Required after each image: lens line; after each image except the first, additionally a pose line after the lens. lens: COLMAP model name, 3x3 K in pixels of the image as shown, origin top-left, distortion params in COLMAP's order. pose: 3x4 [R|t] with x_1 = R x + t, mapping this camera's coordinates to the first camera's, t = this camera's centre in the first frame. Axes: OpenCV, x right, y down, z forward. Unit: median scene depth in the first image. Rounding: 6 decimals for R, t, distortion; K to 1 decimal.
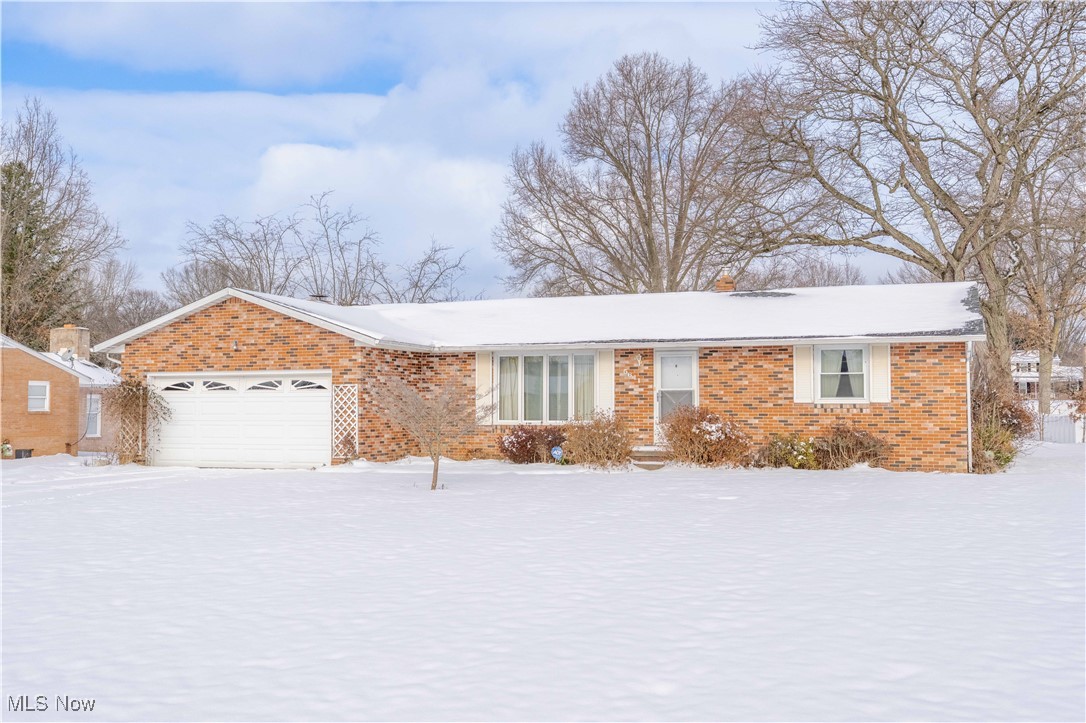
lens RADIAL K [[1088.8, 0, 524.1], [0, 1088.8, 365.5], [0, 0, 1]] dist [-0.000812, 0.000000]
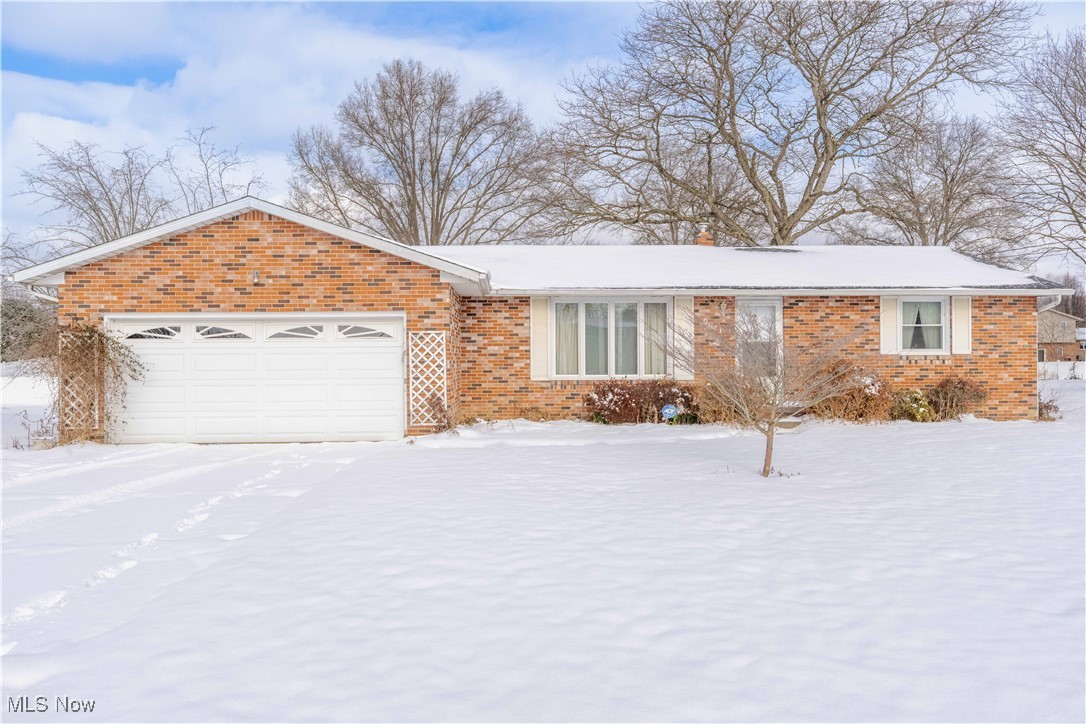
lens RADIAL K [[795.9, 0, 538.2], [0, 795.9, 365.4], [0, 0, 1]] dist [-0.006974, 0.006350]
pose [[0.919668, -0.005922, 0.392652, -0.305556], [-0.010646, 0.999143, 0.040004, 0.017663], [-0.392552, -0.040971, 0.918817, 0.433896]]
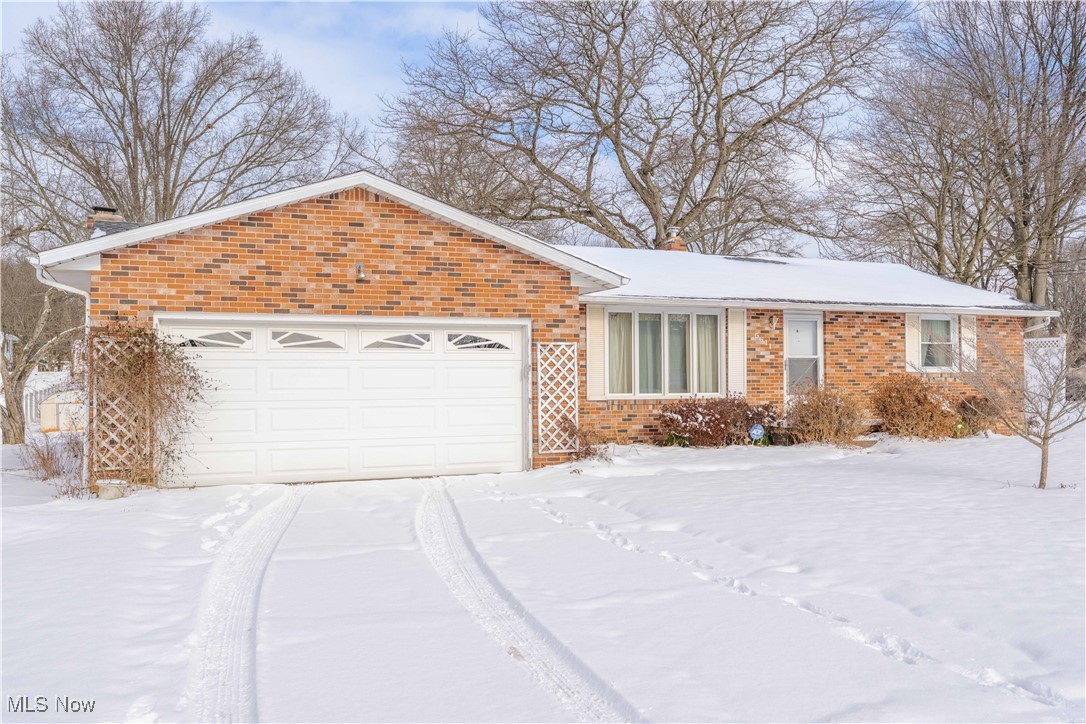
lens RADIAL K [[965.6, 0, 545.3], [0, 965.6, 359.8], [0, 0, 1]] dist [-0.011411, 0.012460]
pose [[0.726287, 0.011351, 0.687298, -0.558271], [-0.023639, 0.999685, 0.008469, 0.022410], [-0.686985, -0.022398, 0.726326, 0.560276]]
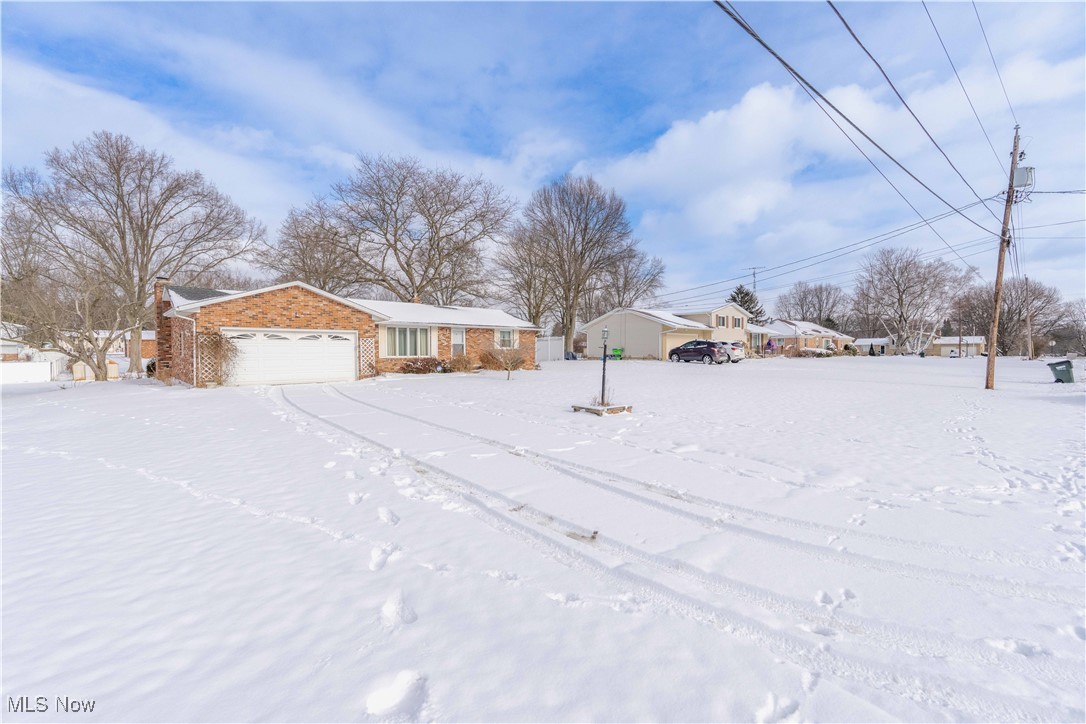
lens RADIAL K [[481.3, 0, 545.5], [0, 481.3, 361.8], [0, 0, 1]] dist [-0.004197, -0.000492]
pose [[0.436360, -0.017928, 0.899593, -0.800020], [-0.032045, 0.998858, 0.035450, 0.018343], [-0.899201, -0.044297, 0.435287, 0.303547]]
